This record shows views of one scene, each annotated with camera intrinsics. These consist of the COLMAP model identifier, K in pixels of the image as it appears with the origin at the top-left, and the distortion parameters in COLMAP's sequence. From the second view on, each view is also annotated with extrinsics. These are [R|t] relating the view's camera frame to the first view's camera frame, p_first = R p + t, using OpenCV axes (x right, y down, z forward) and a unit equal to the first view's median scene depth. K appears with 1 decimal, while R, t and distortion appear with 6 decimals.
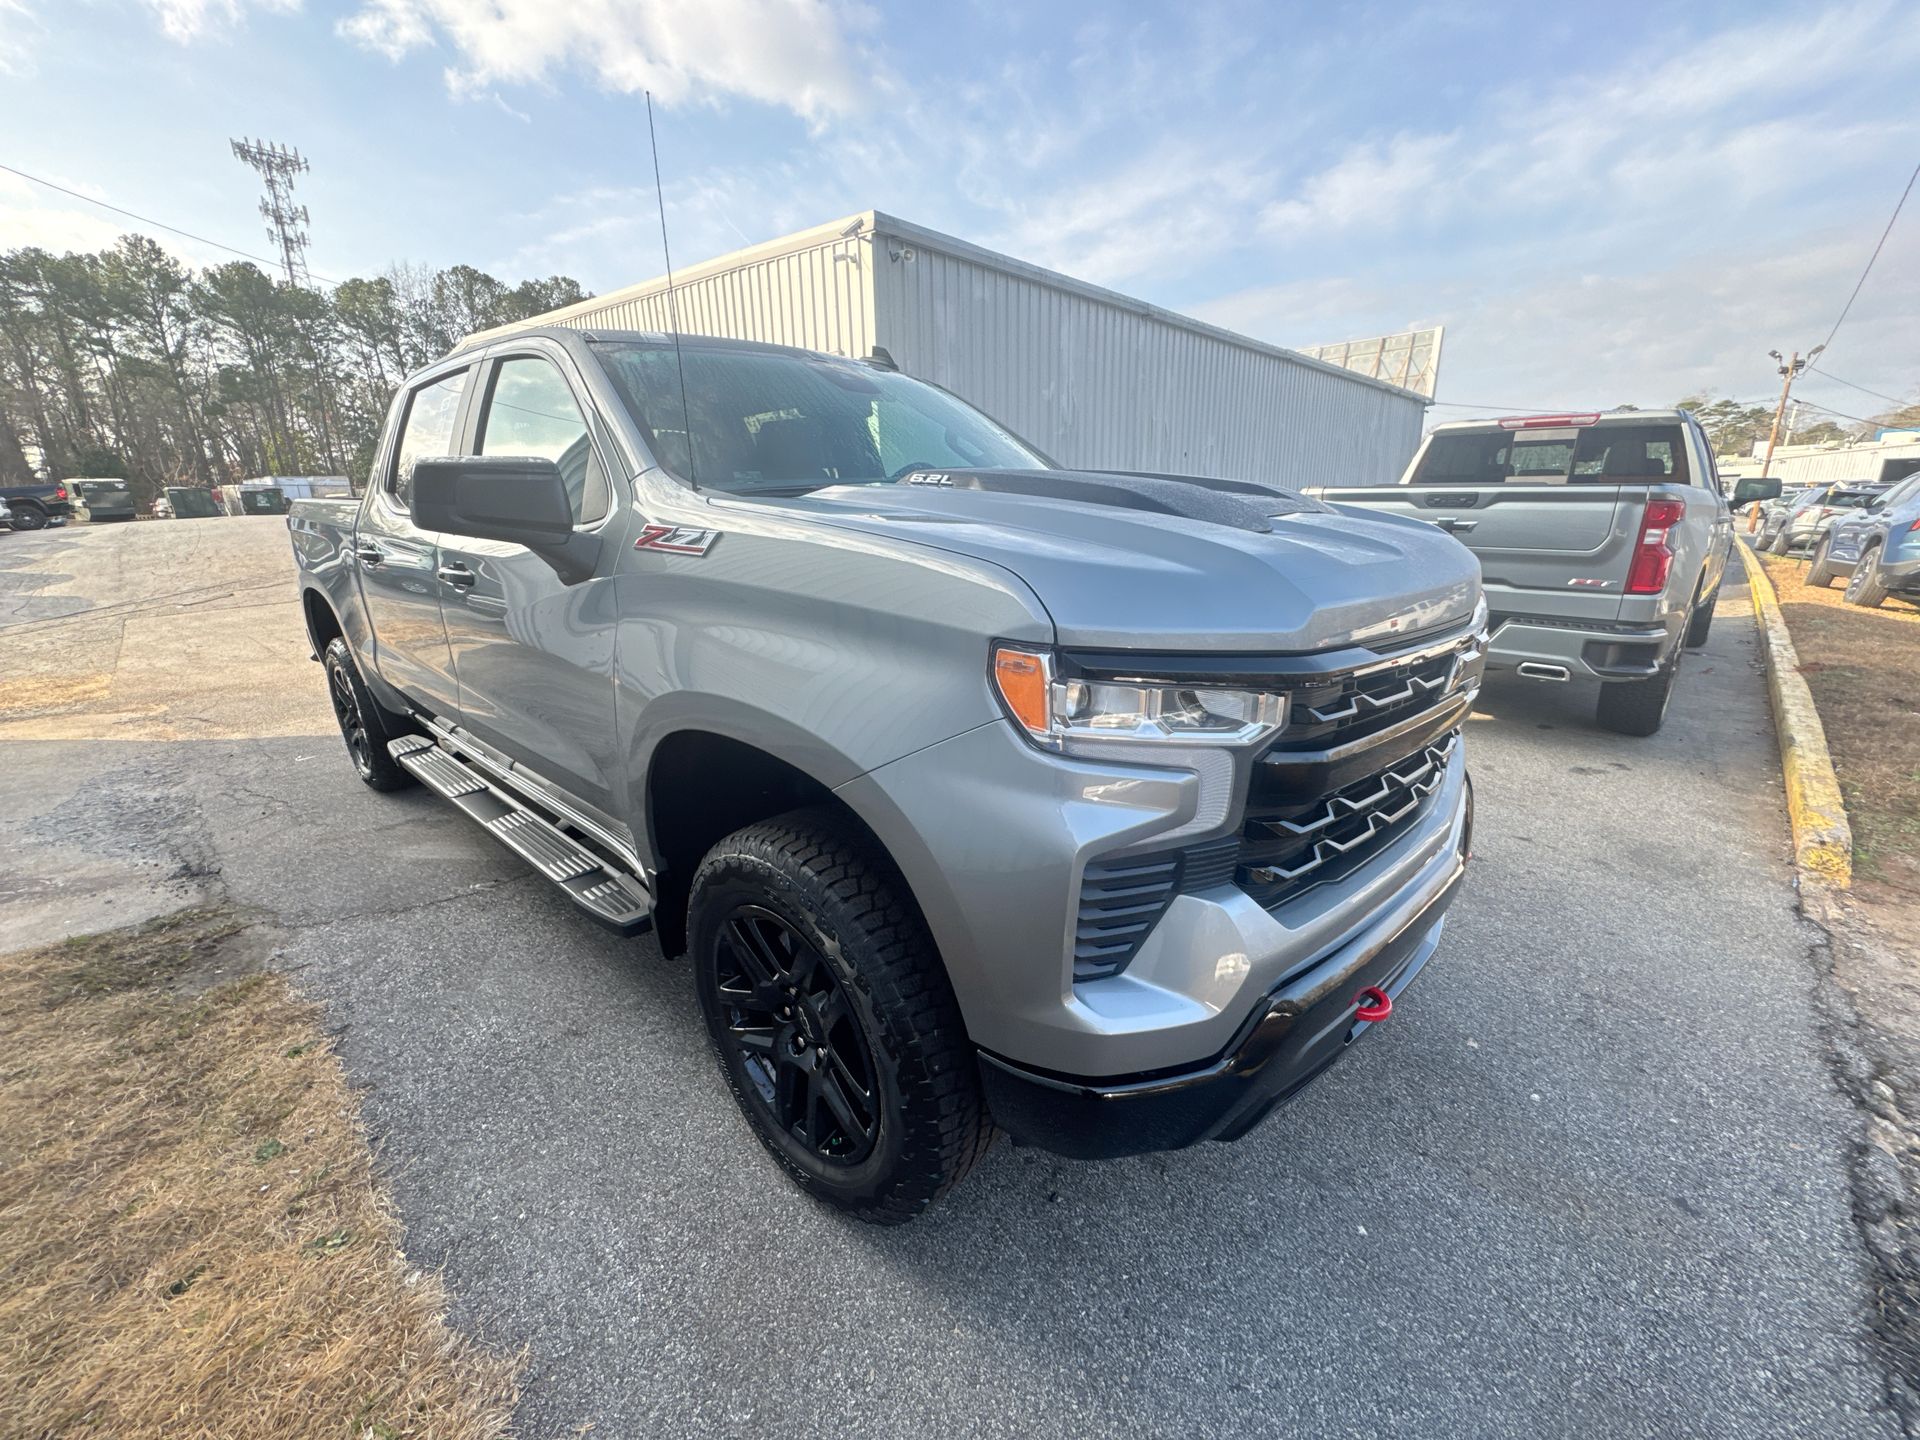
lens RADIAL K [[762.9, 0, 954.9], [0, 762.9, 735.9], [0, 0, 1]] dist [-0.002319, 0.001249]
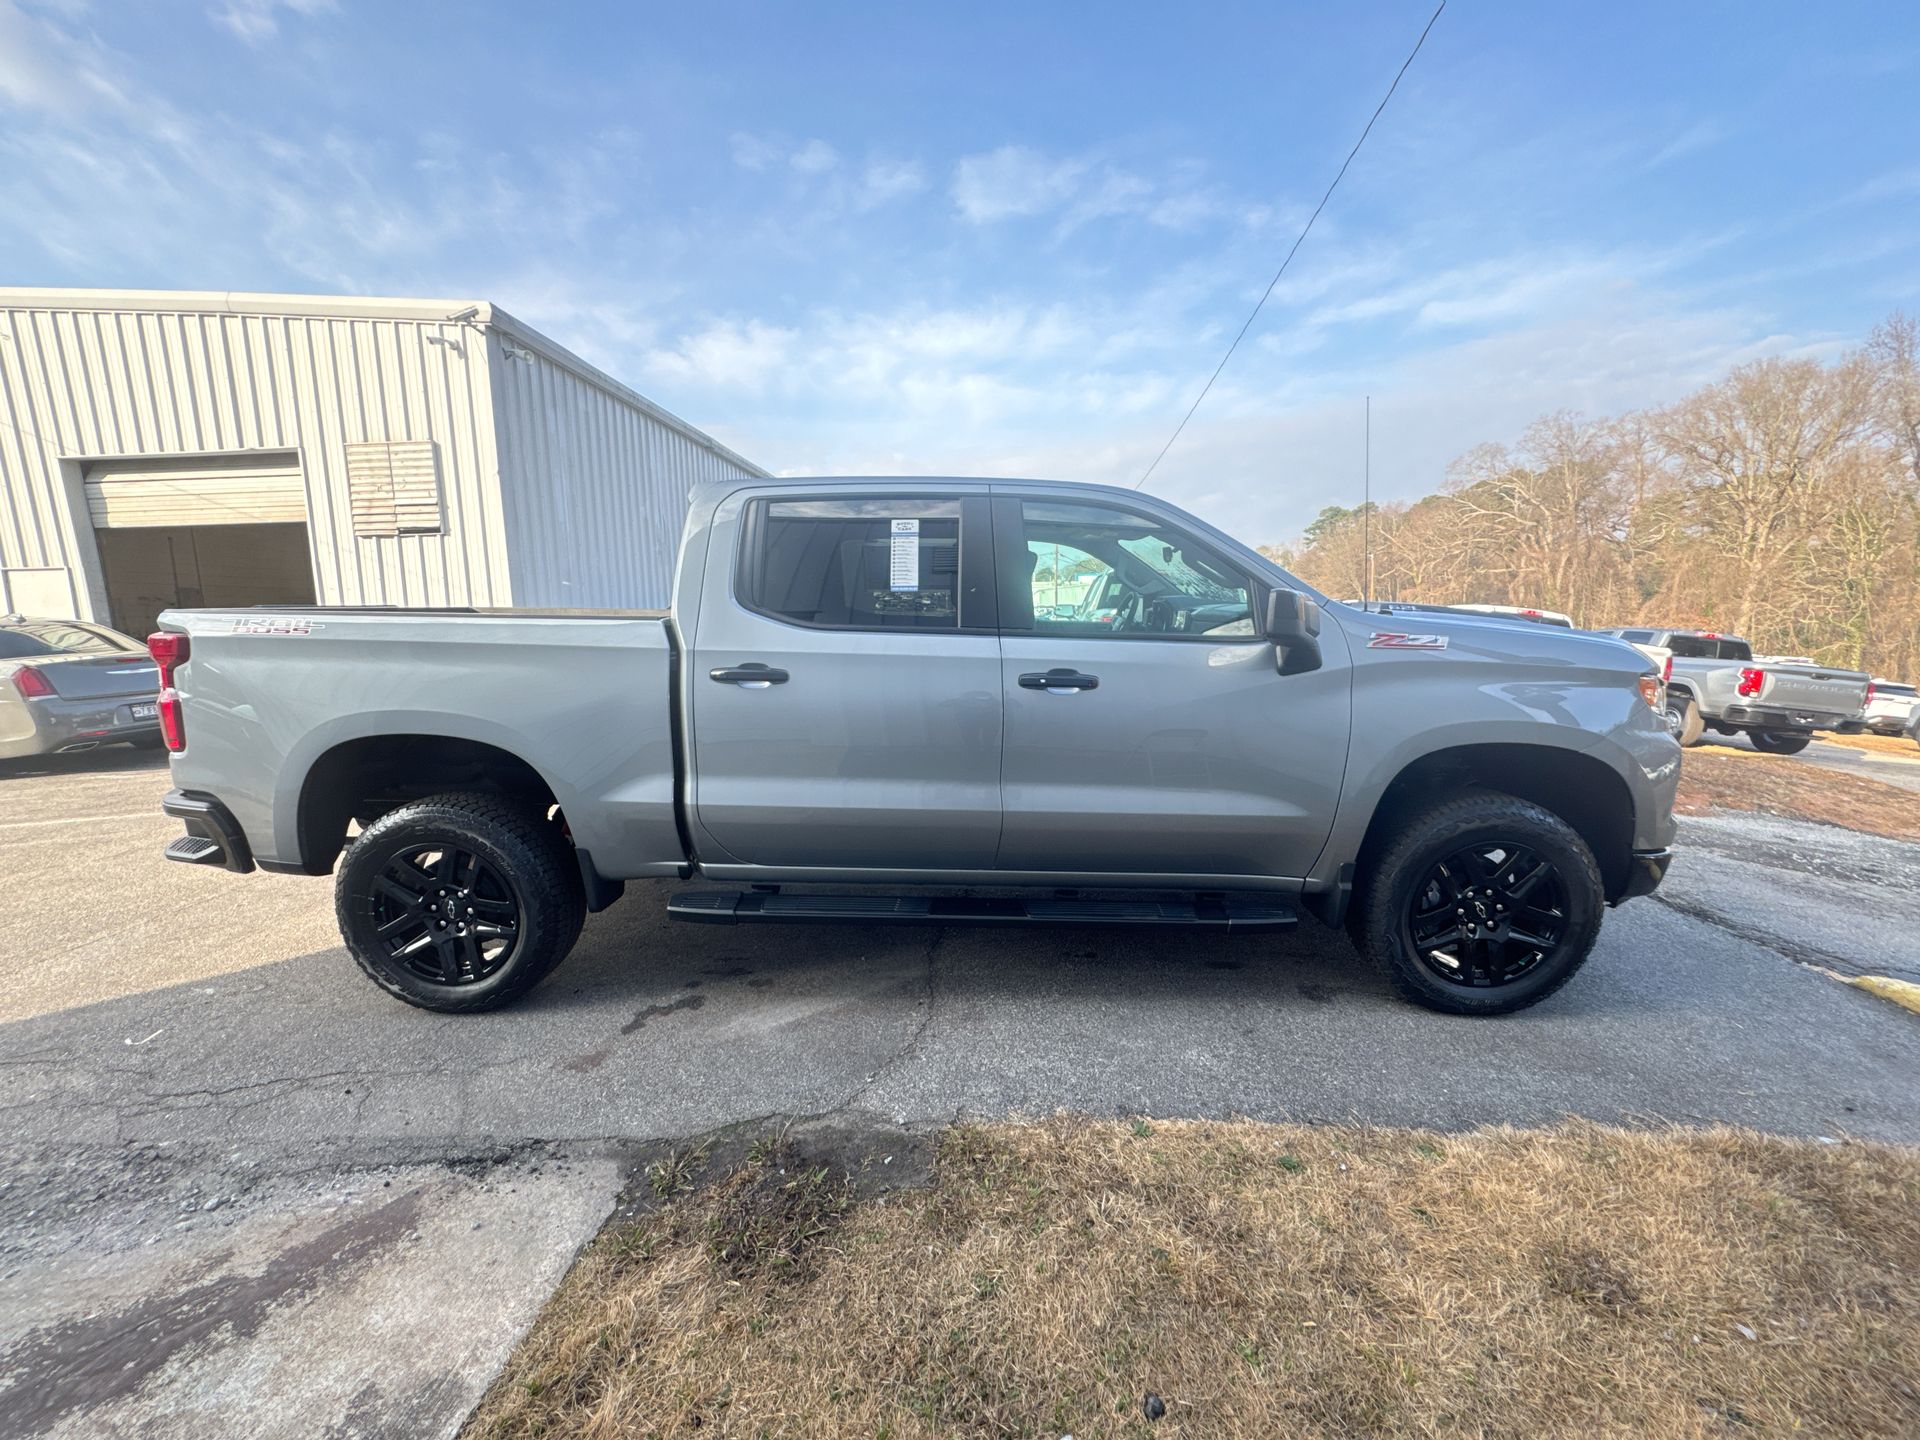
lens RADIAL K [[762.9, 0, 958.2], [0, 762.9, 731.0], [0, 0, 1]] dist [-0.002319, 0.001249]
pose [[0.761573, -0.092444, 0.641452, -0.888772], [0.186424, 0.979189, -0.080217, -0.044846], [-0.620688, 0.180673, 0.762958, 0.146743]]
